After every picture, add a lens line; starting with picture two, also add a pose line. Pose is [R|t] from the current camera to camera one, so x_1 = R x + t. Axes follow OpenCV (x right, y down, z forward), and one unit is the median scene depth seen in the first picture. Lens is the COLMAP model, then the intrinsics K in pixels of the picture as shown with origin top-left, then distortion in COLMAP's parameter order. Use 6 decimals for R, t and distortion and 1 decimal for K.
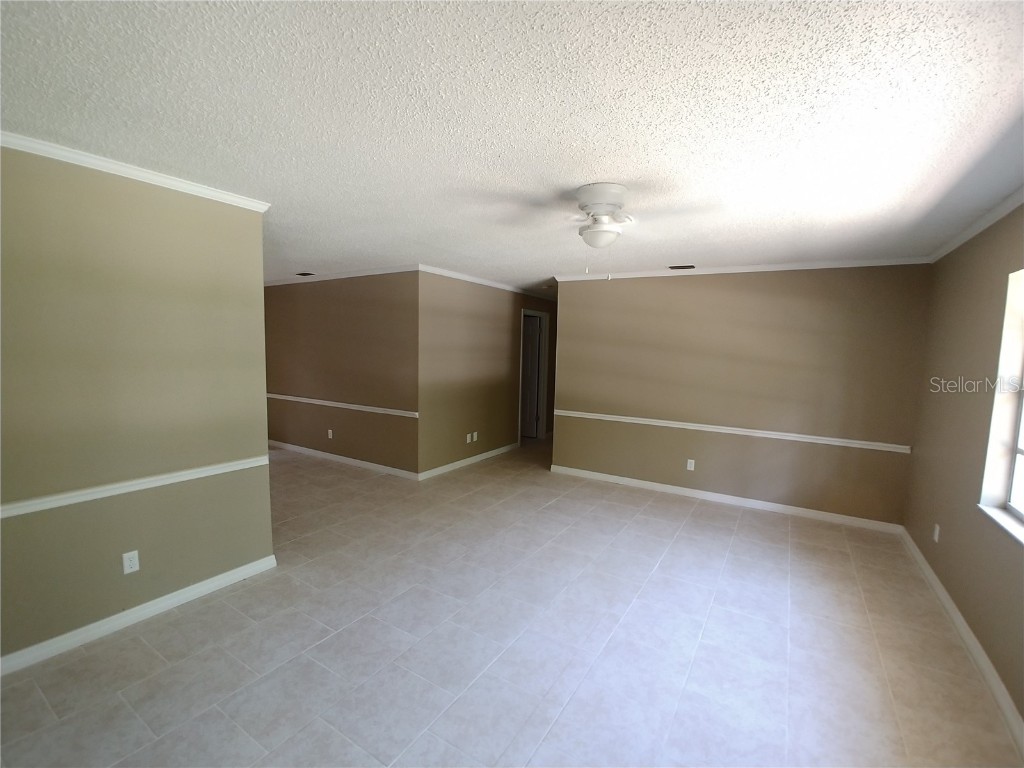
lens RADIAL K [[461.0, 0, 517.5], [0, 461.0, 386.7], [0, 0, 1]] dist [-0.002784, -0.000412]
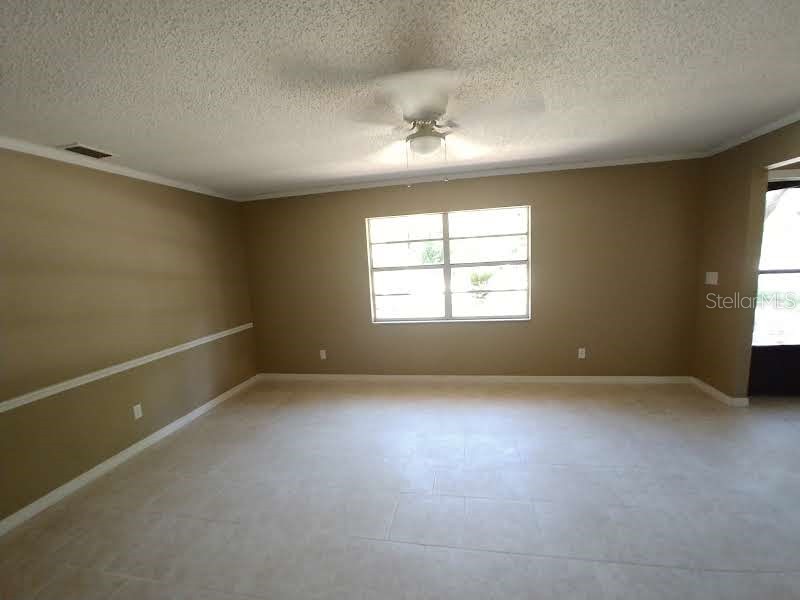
lens RADIAL K [[360.2, 0, 404.3], [0, 360.2, 302.1], [0, 0, 1]] dist [-0.002784, -0.000412]
pose [[-0.323887, -0.126865, 0.937551, -0.386034], [0.145692, 0.972460, 0.181920, -0.072978], [-0.934811, 0.195515, -0.296485, 0.805881]]
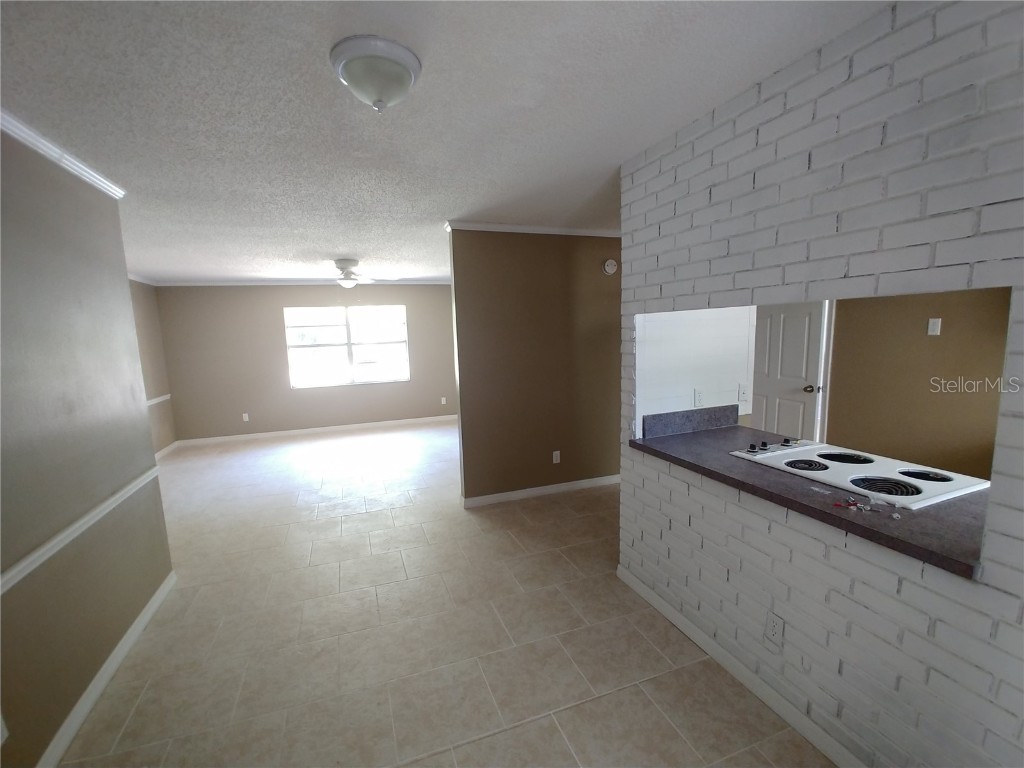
lens RADIAL K [[461.0, 0, 517.5], [0, 461.0, 386.7], [0, 0, 1]] dist [-0.002784, -0.000412]
pose [[-0.794372, -0.068188, 0.603592, -1.090968], [0.080086, 0.973248, 0.215348, -0.146069], [-0.602129, 0.219406, -0.767660, 1.407539]]
